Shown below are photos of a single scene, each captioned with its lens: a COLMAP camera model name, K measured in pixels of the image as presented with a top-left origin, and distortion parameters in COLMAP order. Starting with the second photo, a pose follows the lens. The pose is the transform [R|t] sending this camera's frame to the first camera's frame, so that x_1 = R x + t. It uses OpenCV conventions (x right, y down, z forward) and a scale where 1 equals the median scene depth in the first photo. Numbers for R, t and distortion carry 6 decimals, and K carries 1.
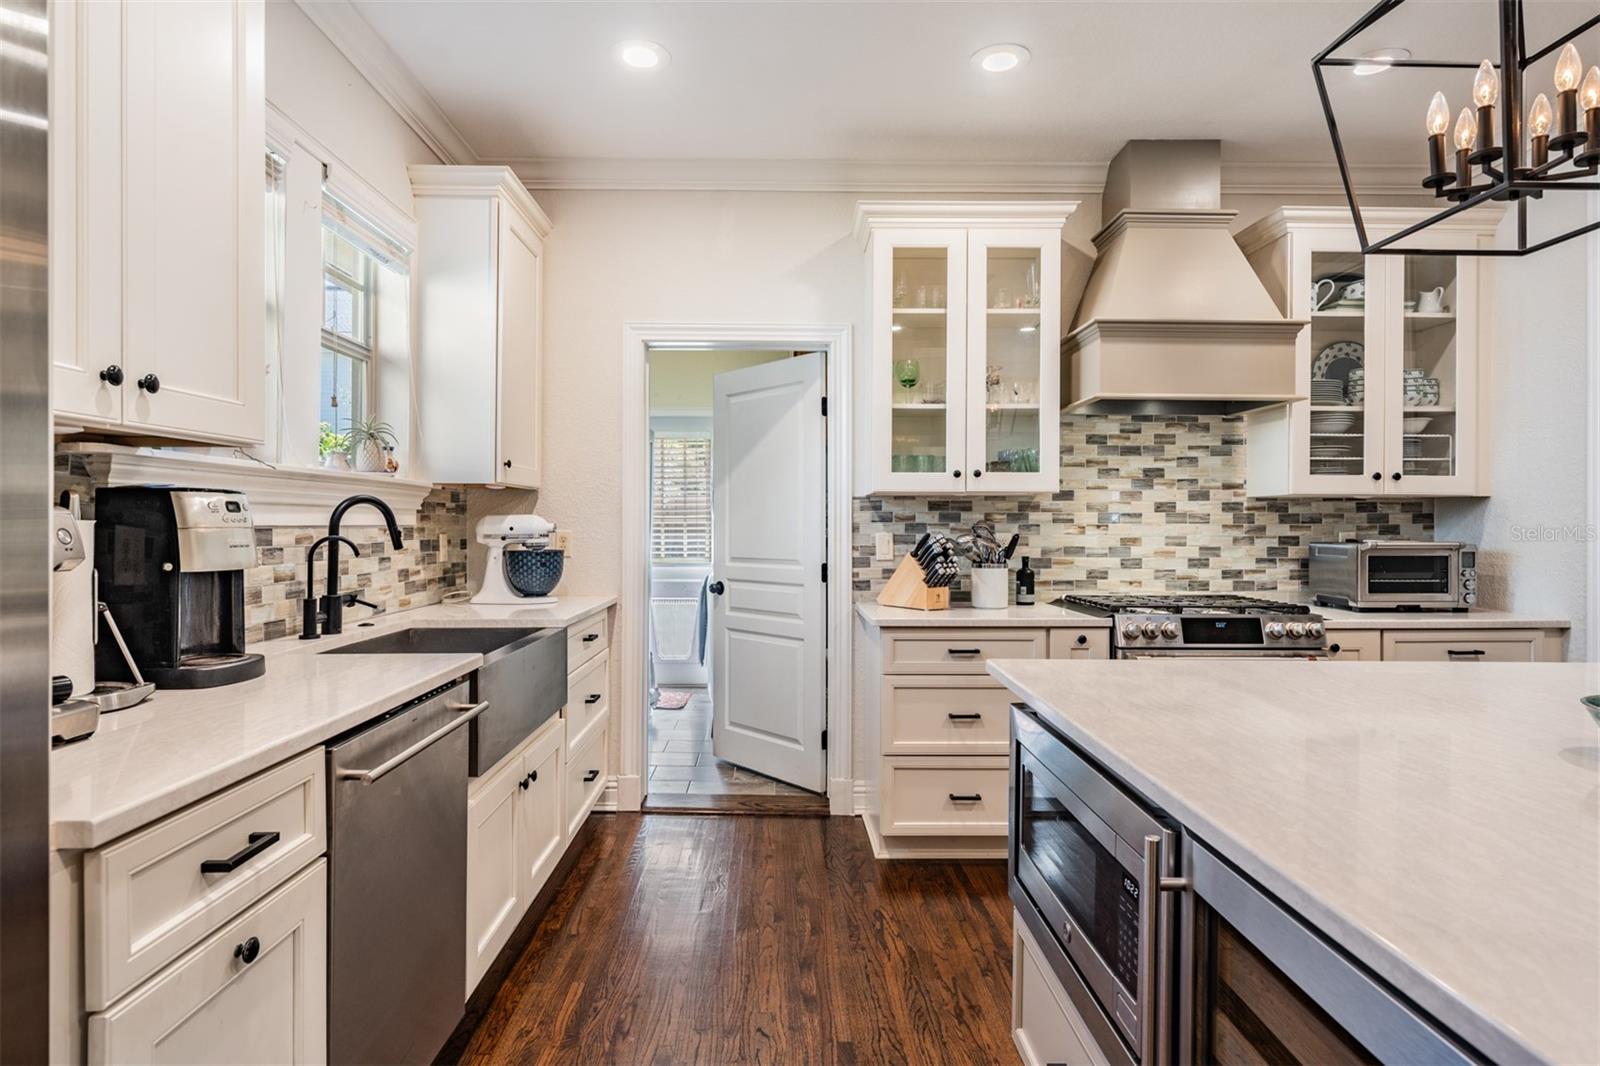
lens RADIAL K [[854.5, 0, 794.8], [0, 854.5, 524.4], [0, 0, 1]] dist [0.005877, -0.001203]
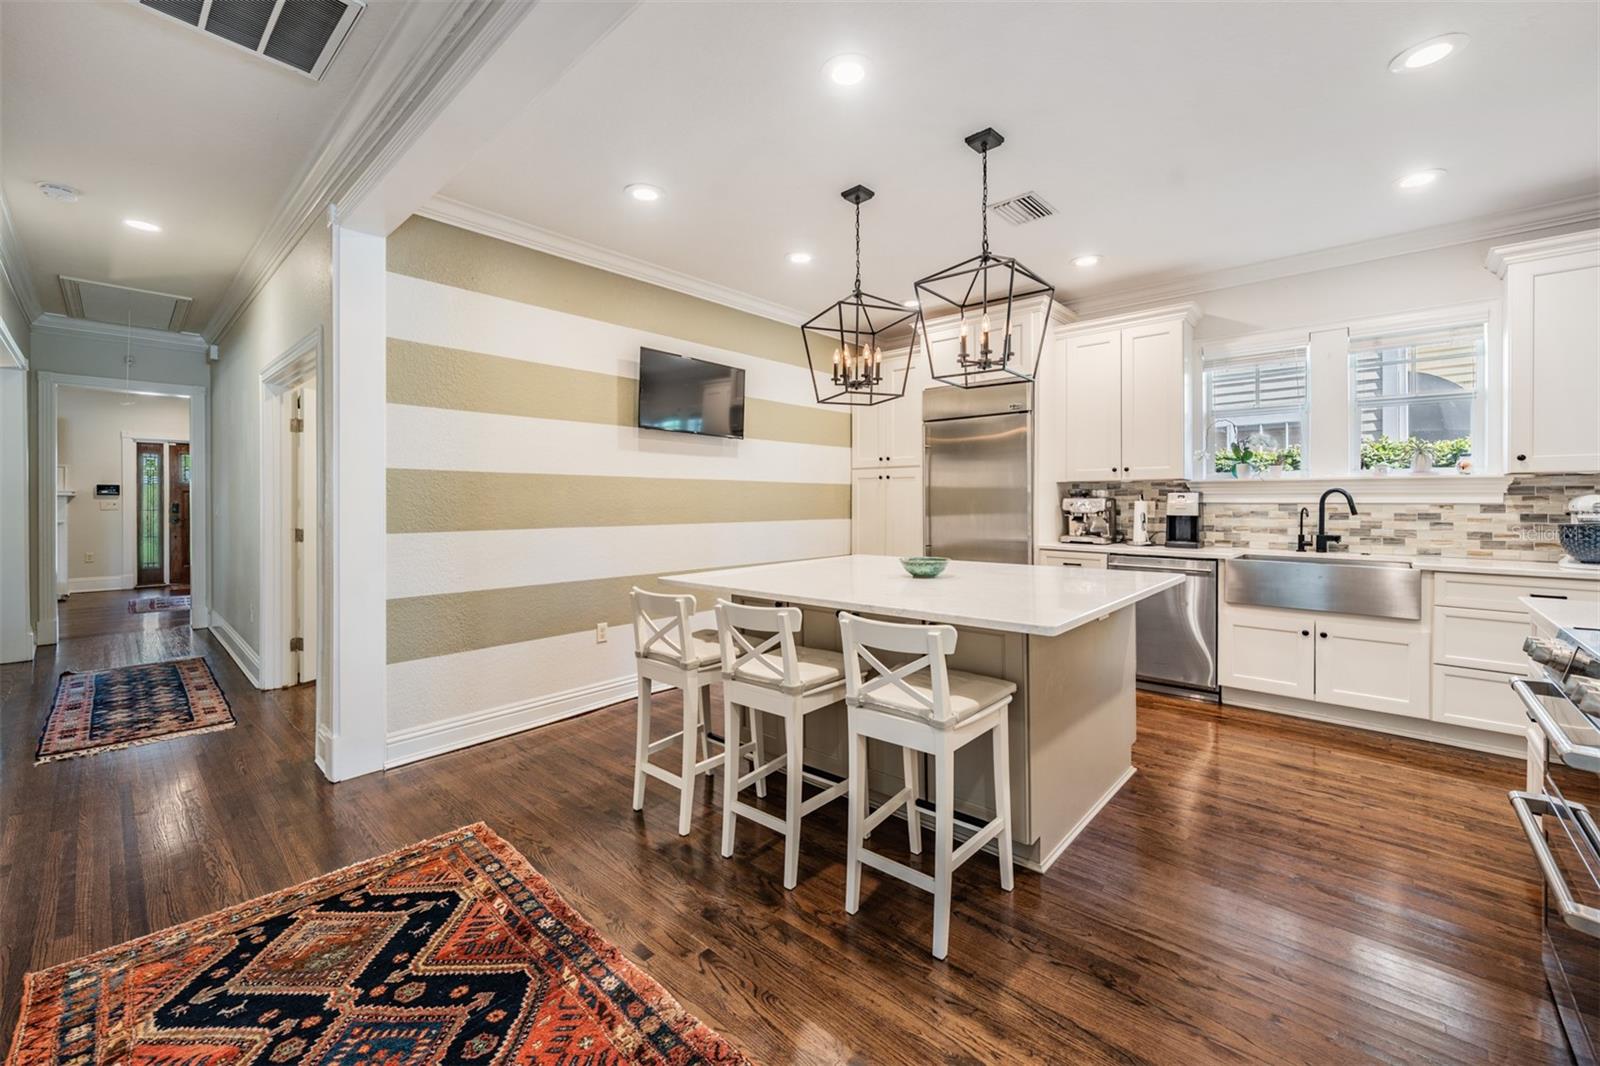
lens RADIAL K [[663.6, 0, 785.9], [0, 663.6, 494.6], [0, 0, 1]] dist [-0.002799, 0.000280]
pose [[-0.698017, -0.005698, -0.716059, 1.085586], [-0.001159, 0.999976, -0.006827, -0.004530], [0.716080, -0.003936, -0.698007, 0.801386]]
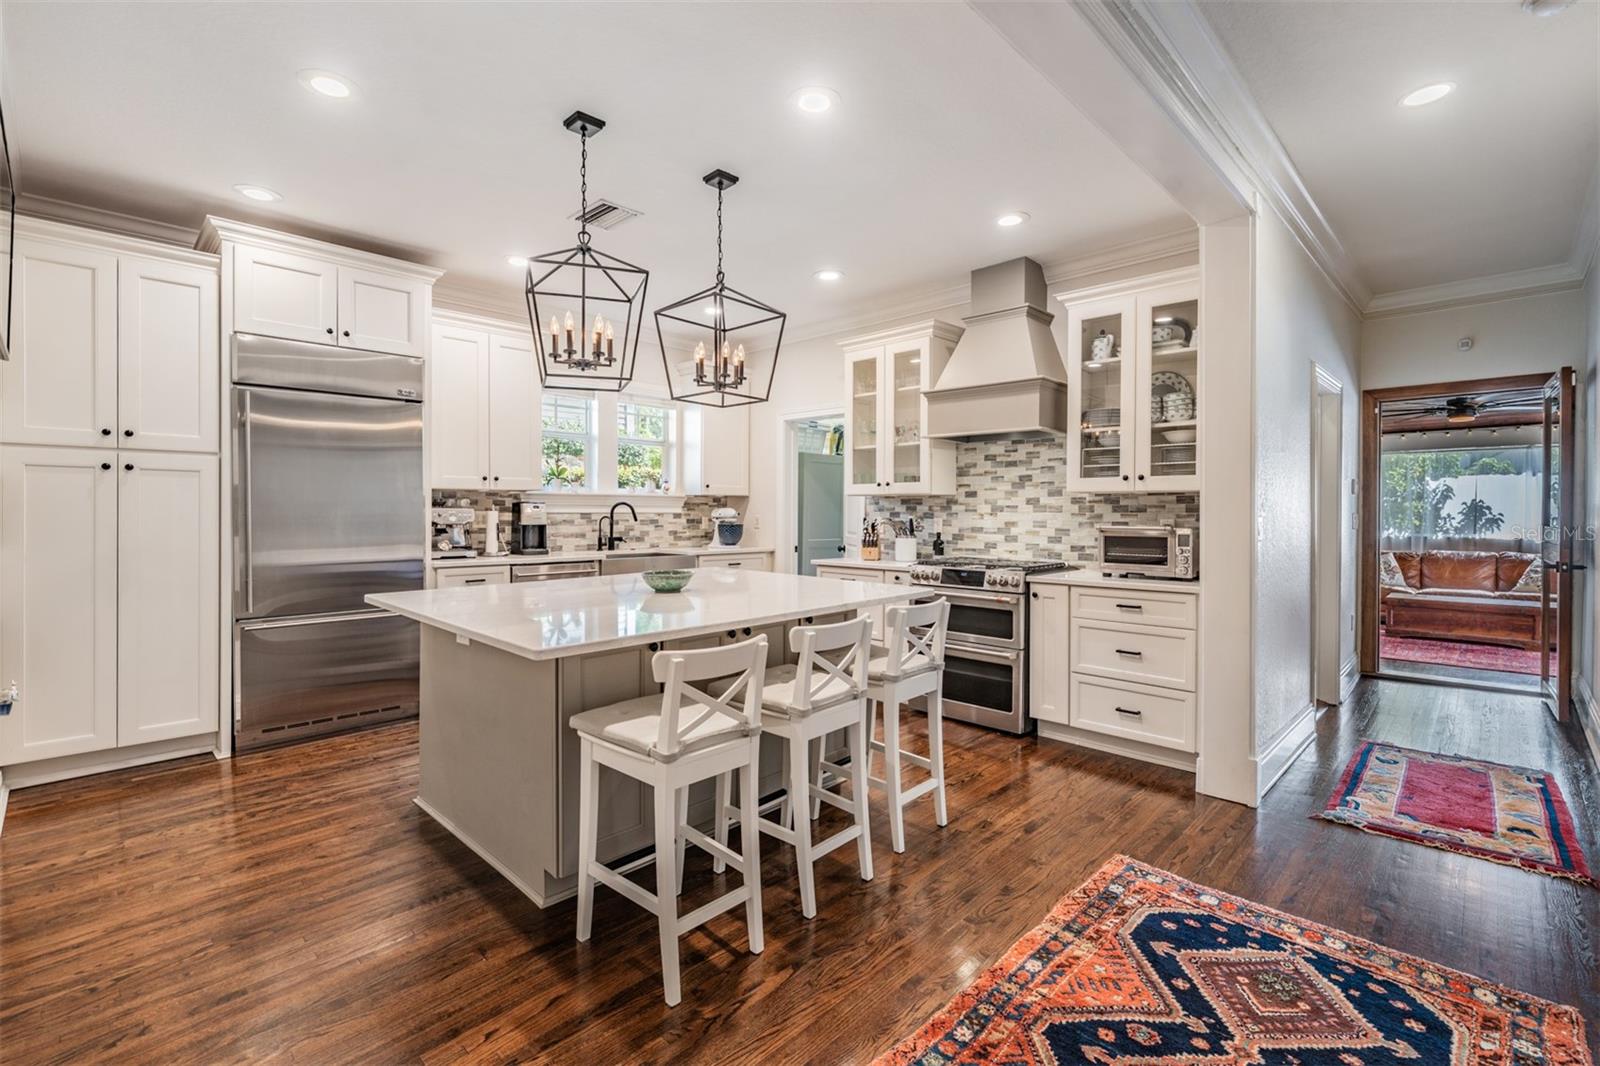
lens RADIAL K [[727.1, 0, 801.5], [0, 727.1, 521.7], [0, 0, 1]] dist [0.001132, -0.001103]
pose [[0.701038, 0.009905, -0.713056, 1.092574], [-0.002368, 0.999930, 0.011562, 0.001466], [0.713120, -0.006417, 0.701012, -0.168195]]
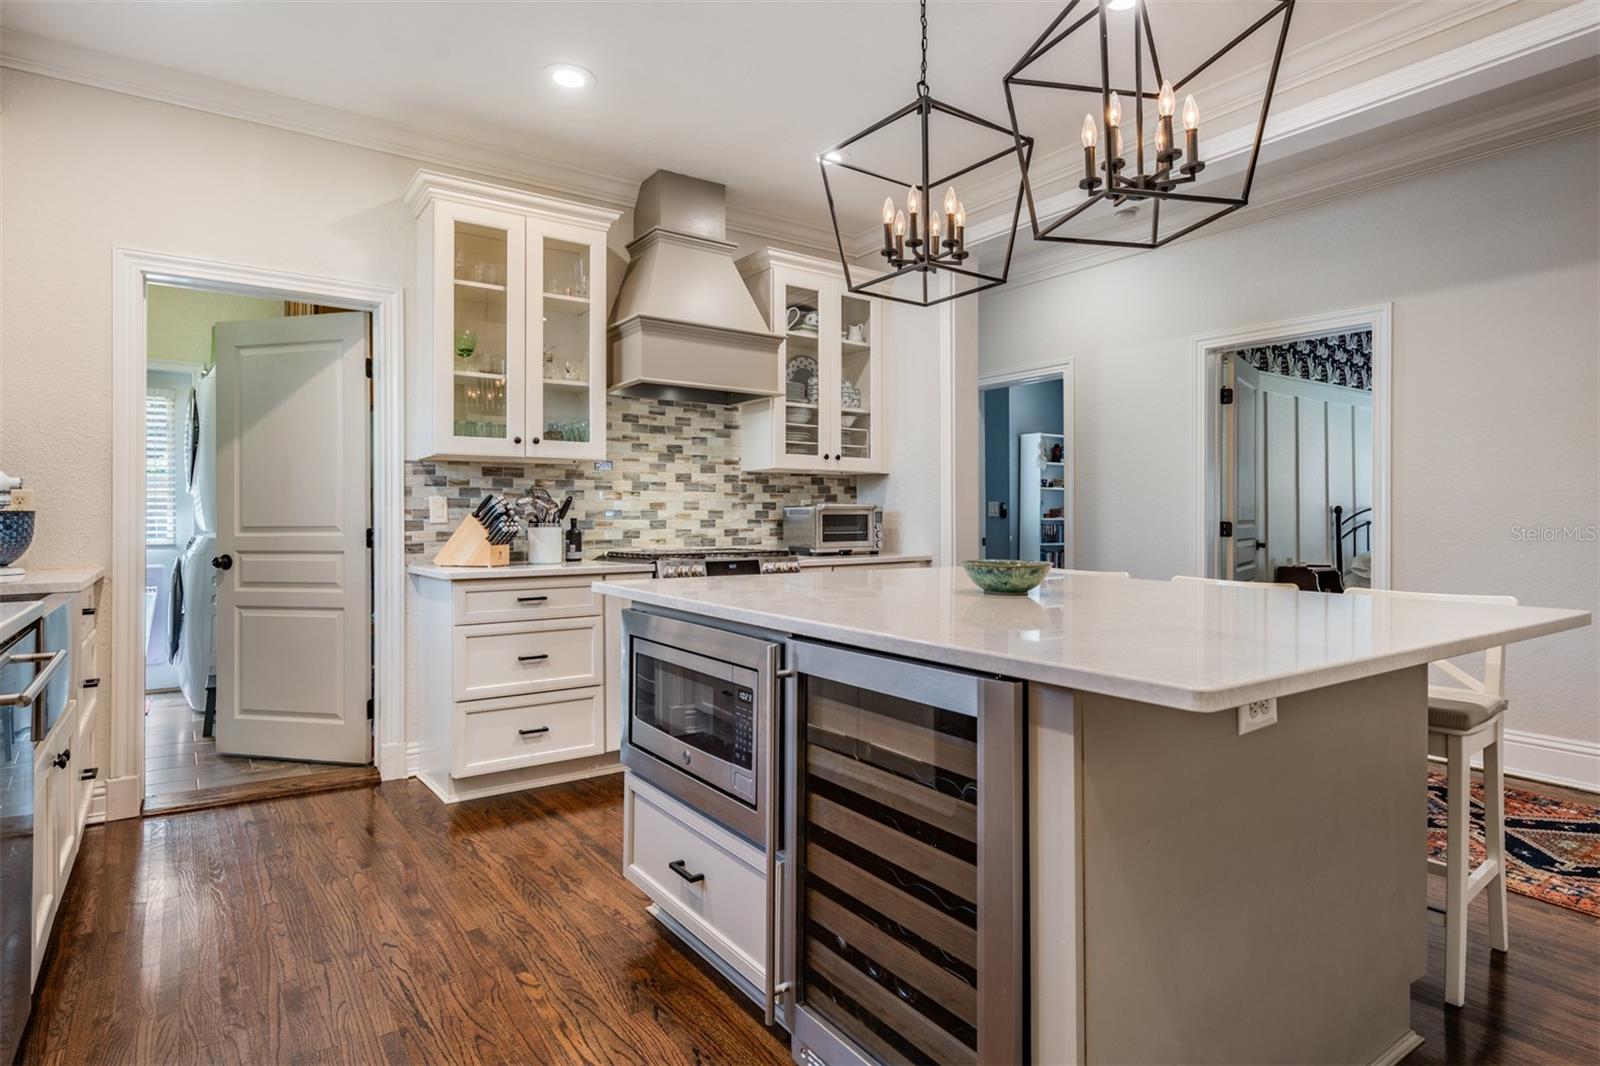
lens RADIAL K [[854.5, 0, 795.0], [0, 854.5, 520.6], [0, 0, 1]] dist [0.005877, -0.001203]
pose [[0.825156, -0.006790, 0.564864, -0.125885], [0.006153, 0.999976, 0.003031, 0.039480], [-0.564872, 0.000975, 0.825178, -0.091556]]
